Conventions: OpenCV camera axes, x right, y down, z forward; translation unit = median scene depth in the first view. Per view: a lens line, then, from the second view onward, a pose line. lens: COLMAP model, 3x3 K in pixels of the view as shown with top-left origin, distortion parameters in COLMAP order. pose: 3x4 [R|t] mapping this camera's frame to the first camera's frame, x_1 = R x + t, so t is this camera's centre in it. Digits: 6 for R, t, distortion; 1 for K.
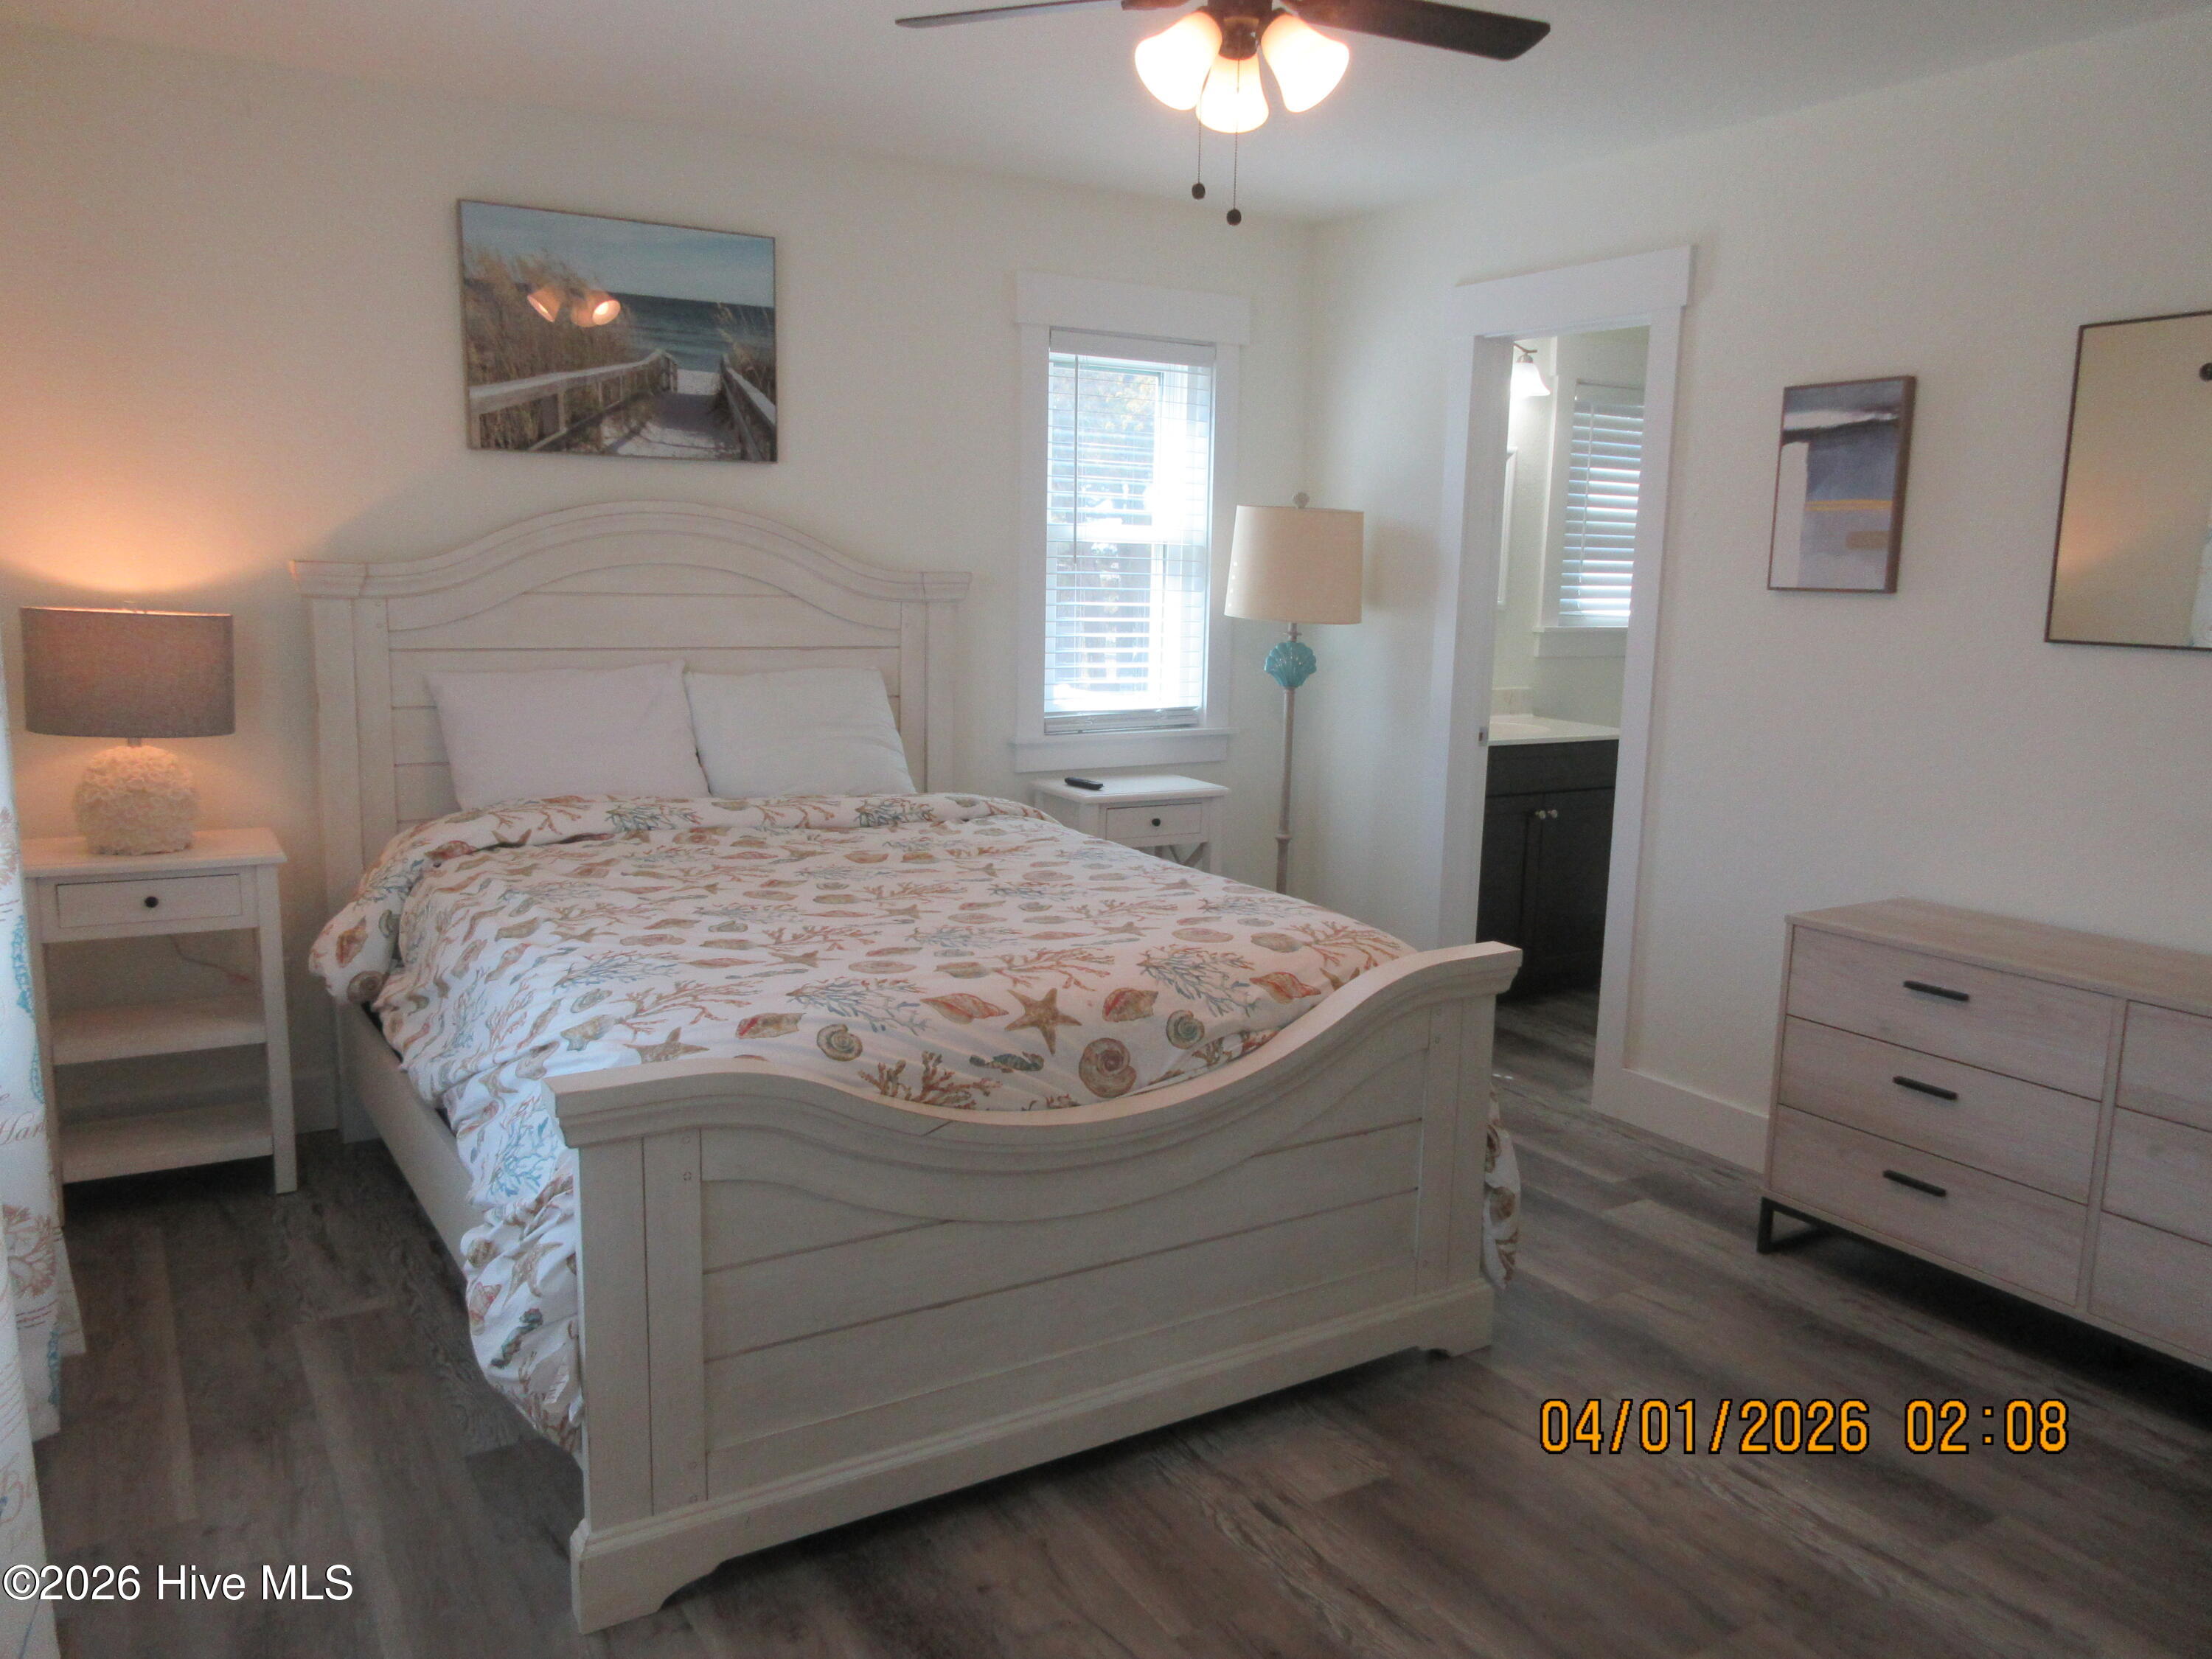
lens RADIAL K [[1649.2, 0, 1104.6], [0, 1649.2, 847.7], [0, 0, 1]] dist [-0.014574, 0.018506]
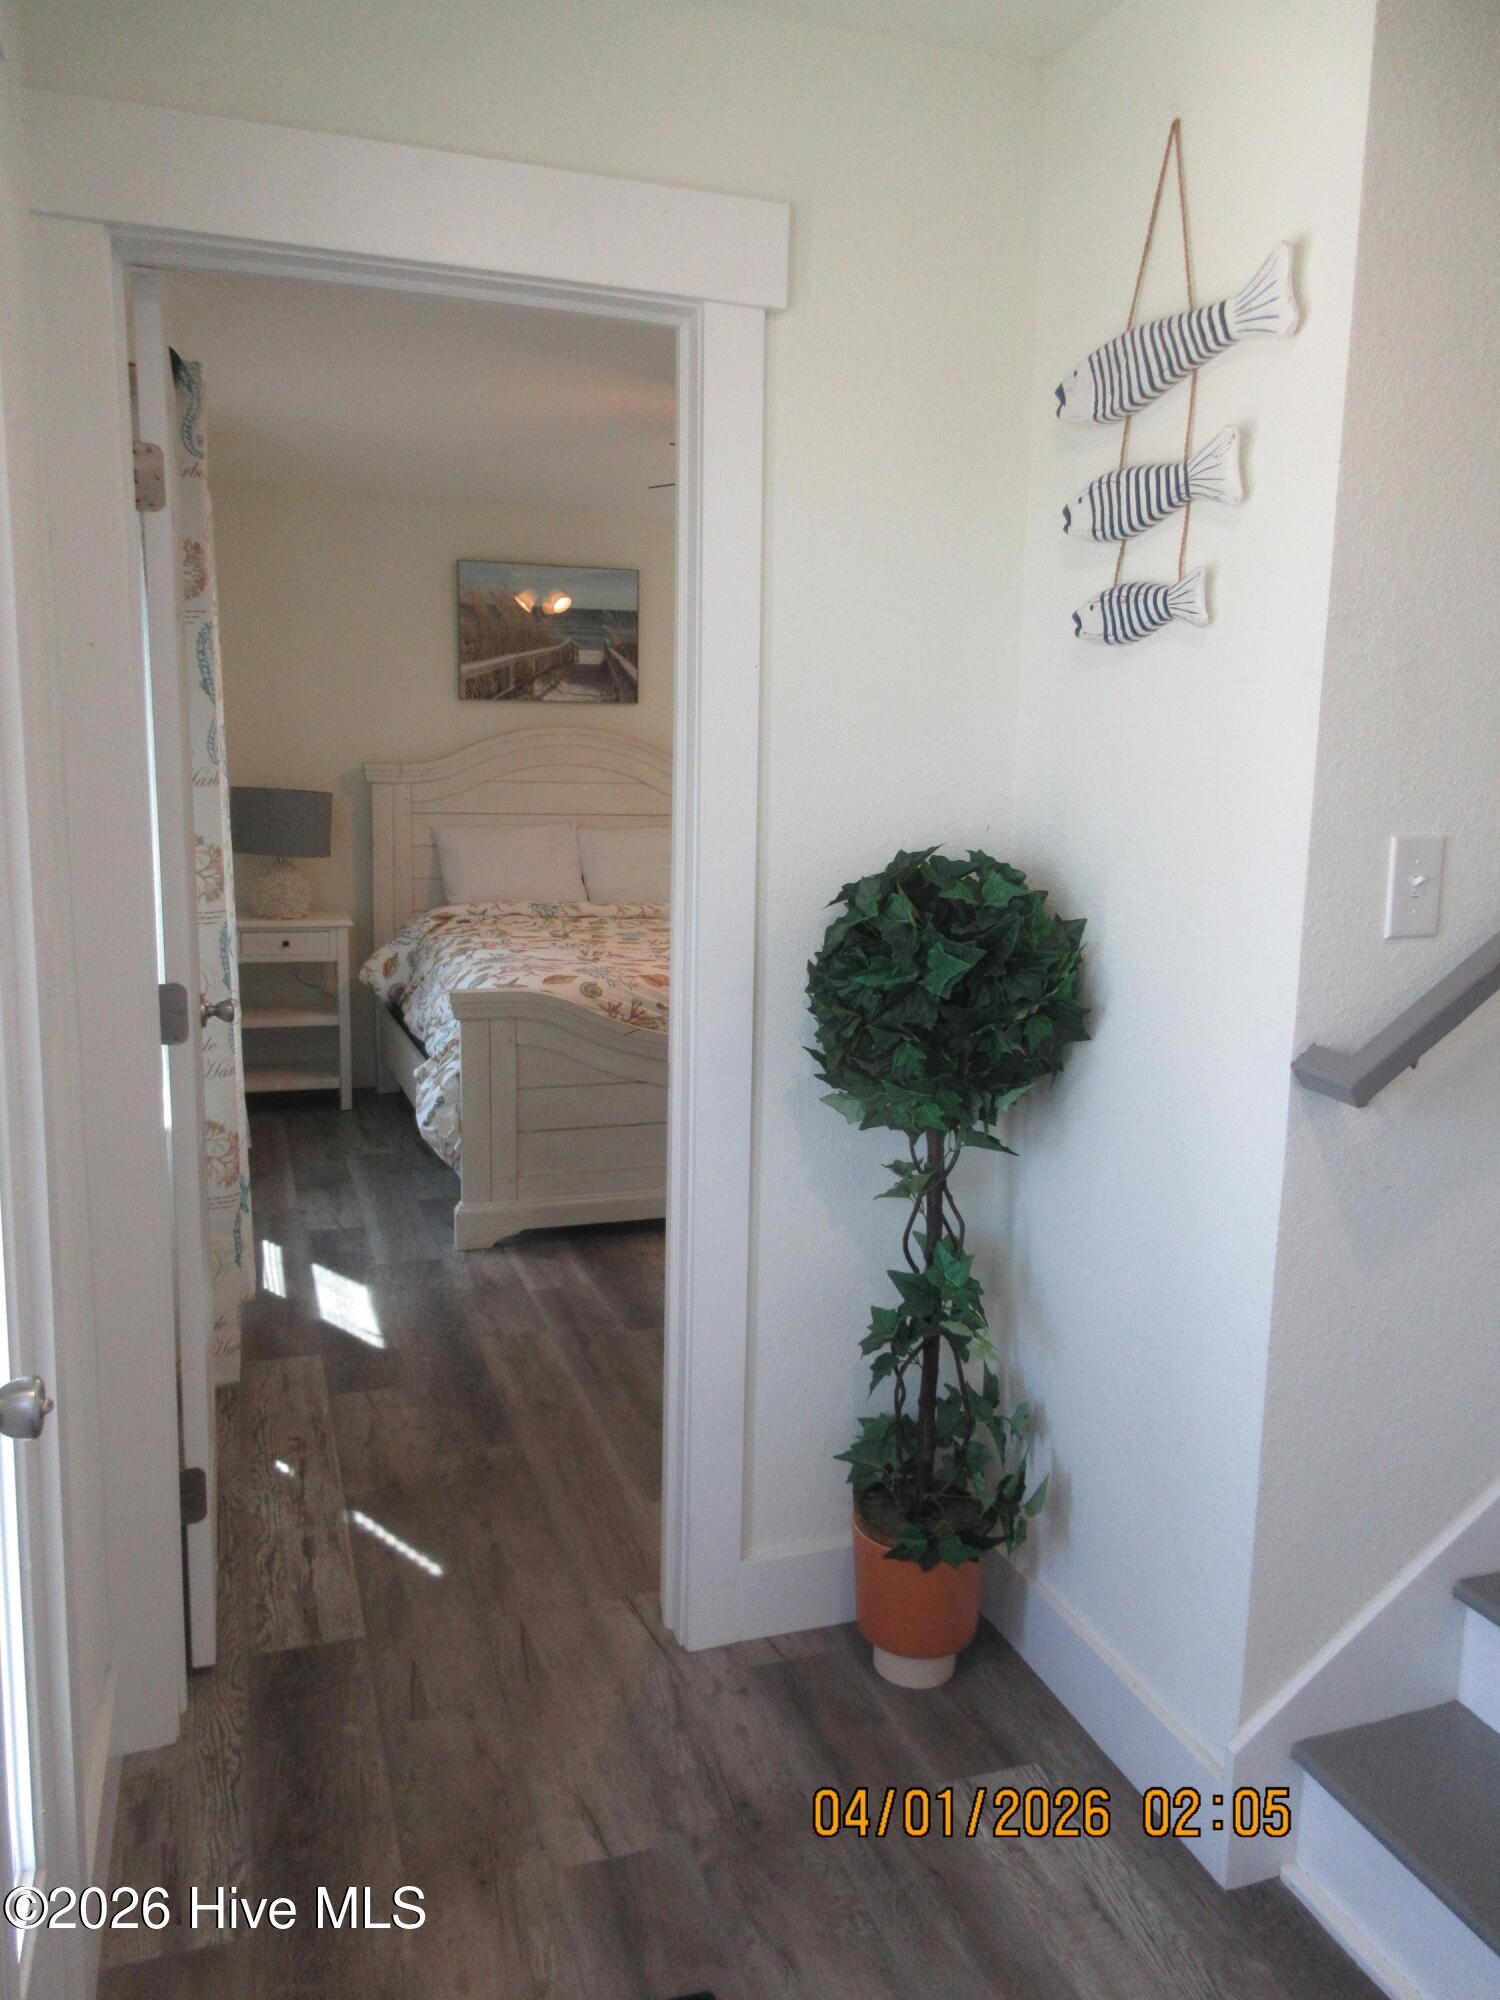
lens RADIAL K [[1491.1, 0, 745.9], [0, 1491.1, 988.5], [0, 0, 1]] dist [-0.014574, 0.018506]
pose [[0.975873, 0.027227, -0.216632, 0.265704], [-0.033104, 0.999174, -0.023550, 0.093837], [0.215812, 0.030153, 0.975969, -0.477605]]
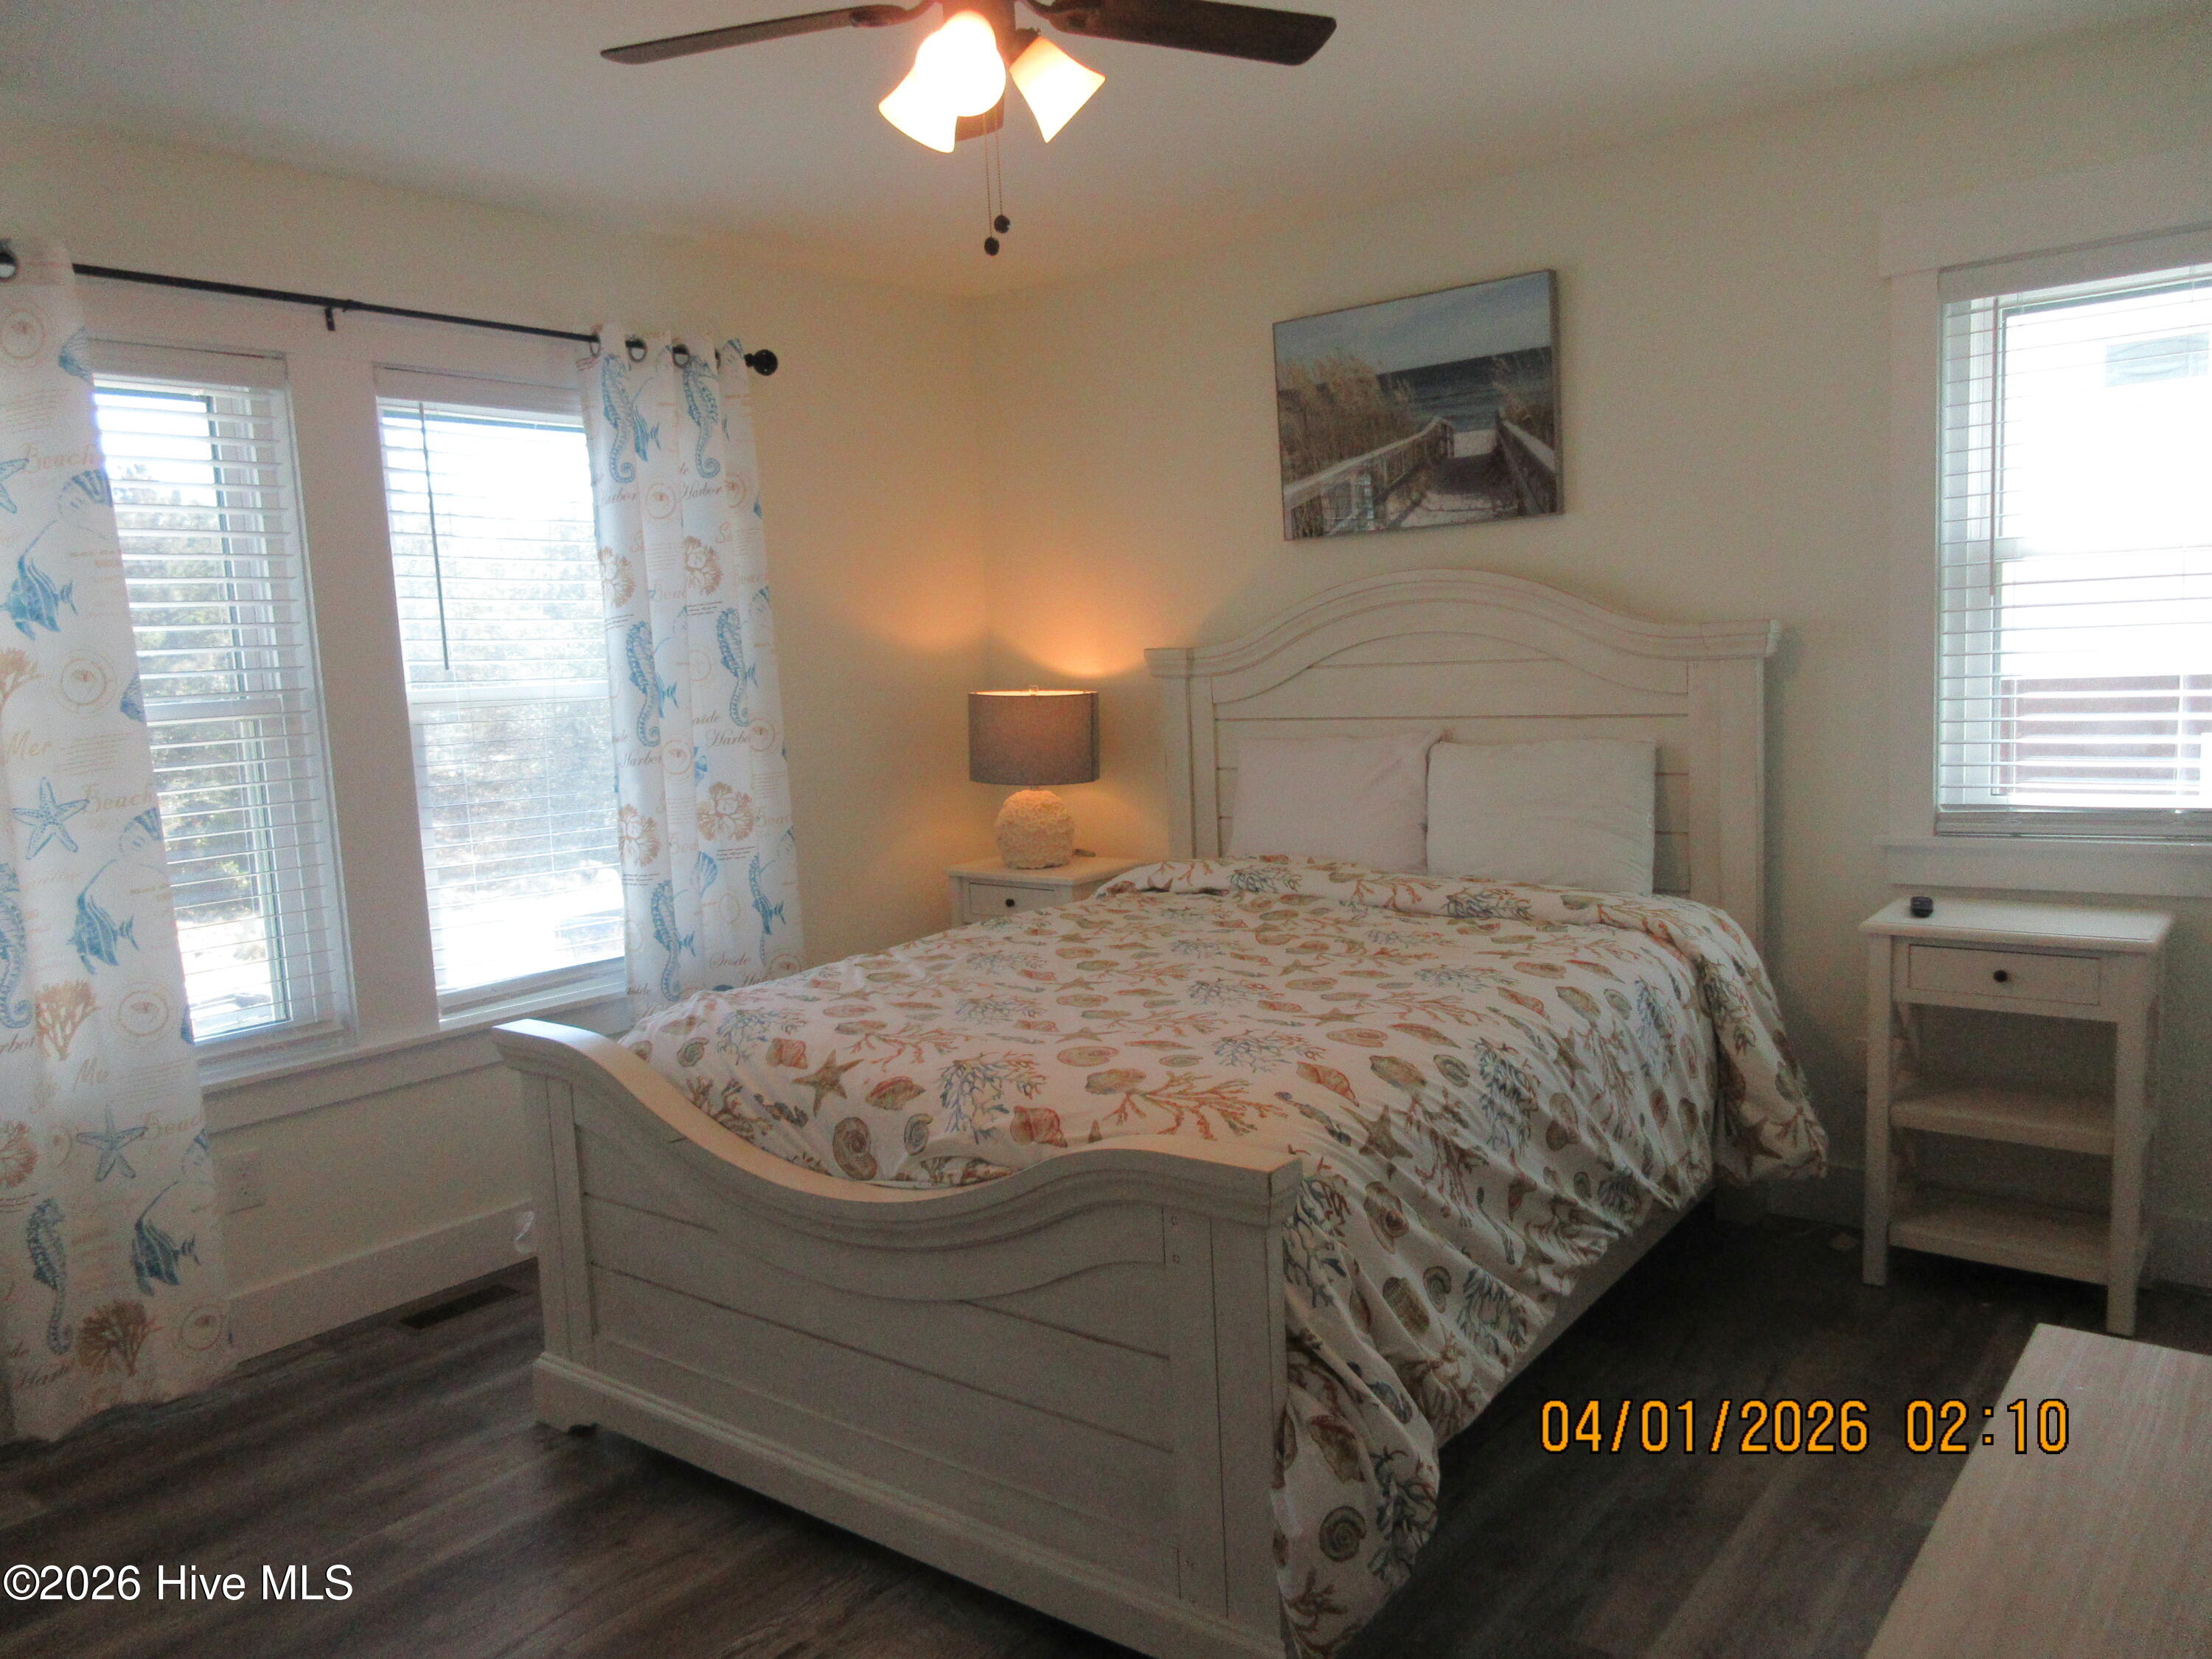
lens RADIAL K [[1649.2, 0, 1115.6], [0, 1649.2, 833.0], [0, 0, 1]] dist [-0.014574, 0.018506]
pose [[0.331602, 0.065137, -0.941168, 0.648432], [-0.106366, 0.993834, 0.031306, -0.067634], [0.937404, 0.089727, 0.336485, 0.533951]]
